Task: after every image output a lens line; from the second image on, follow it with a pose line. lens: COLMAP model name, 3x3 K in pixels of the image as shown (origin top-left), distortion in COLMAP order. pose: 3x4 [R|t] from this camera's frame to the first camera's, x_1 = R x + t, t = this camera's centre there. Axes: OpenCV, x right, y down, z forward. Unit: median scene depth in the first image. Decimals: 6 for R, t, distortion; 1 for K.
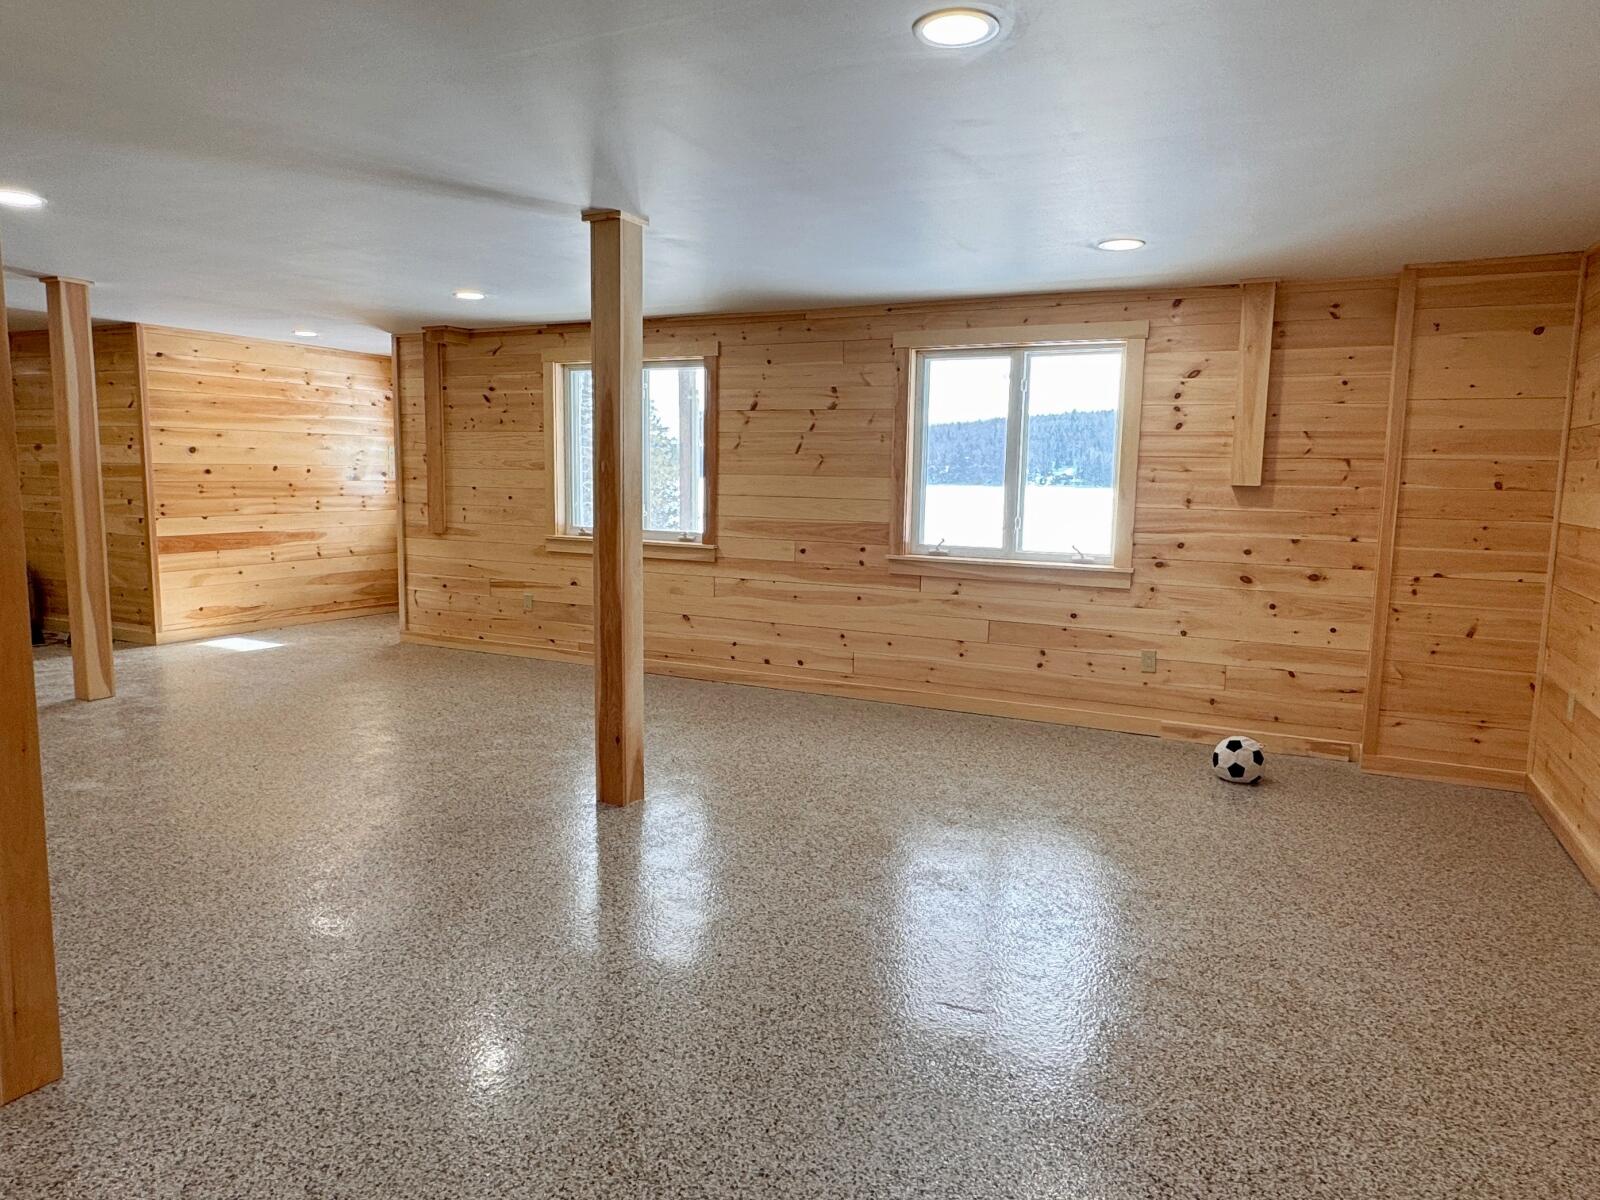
lens RADIAL K [[1025.7, 0, 803.6], [0, 1025.7, 589.4], [0, 0, 1]] dist [0.009920, 0.000549]
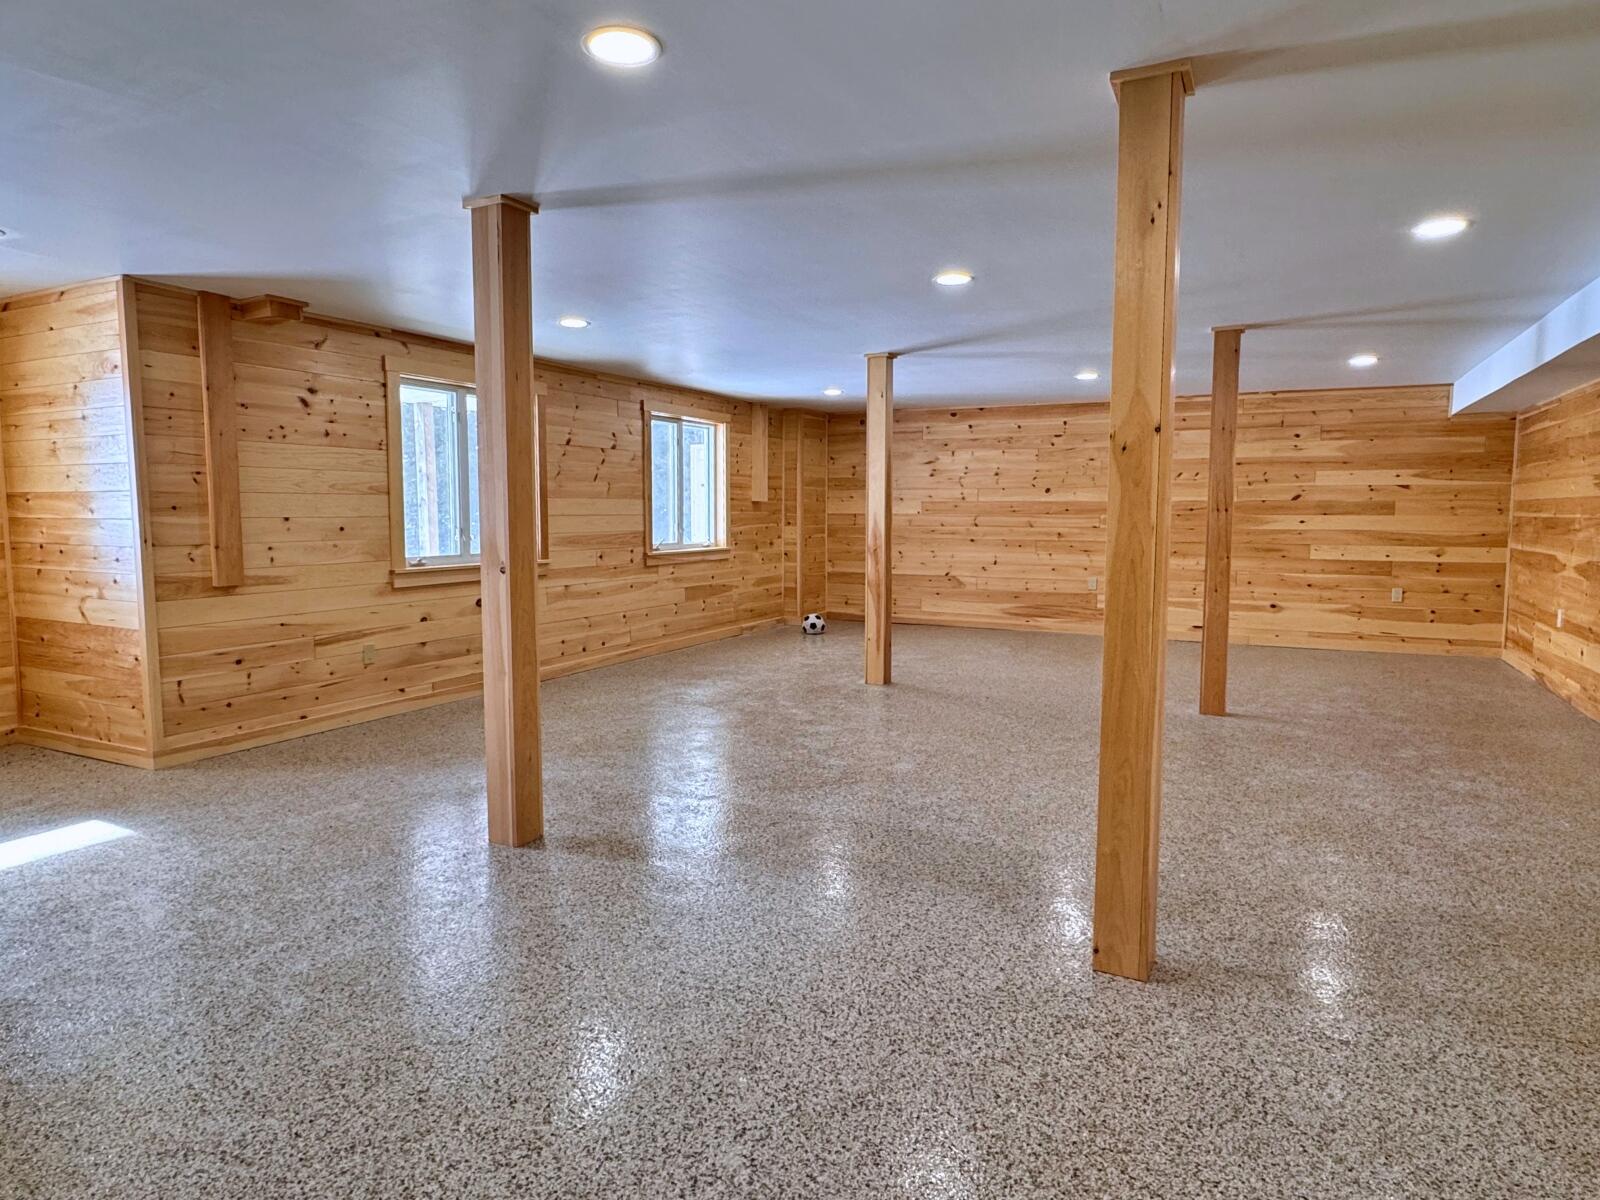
lens RADIAL K [[899.5, 0, 803.7], [0, 899.5, 599.5], [0, 0, 1]] dist [-0.000795, 0.001050]
pose [[0.021859, -0.114048, 0.993235, -1.088339], [0.124263, 0.986078, 0.110492, -0.075090], [-0.992009, 0.121007, 0.035727, 0.686974]]
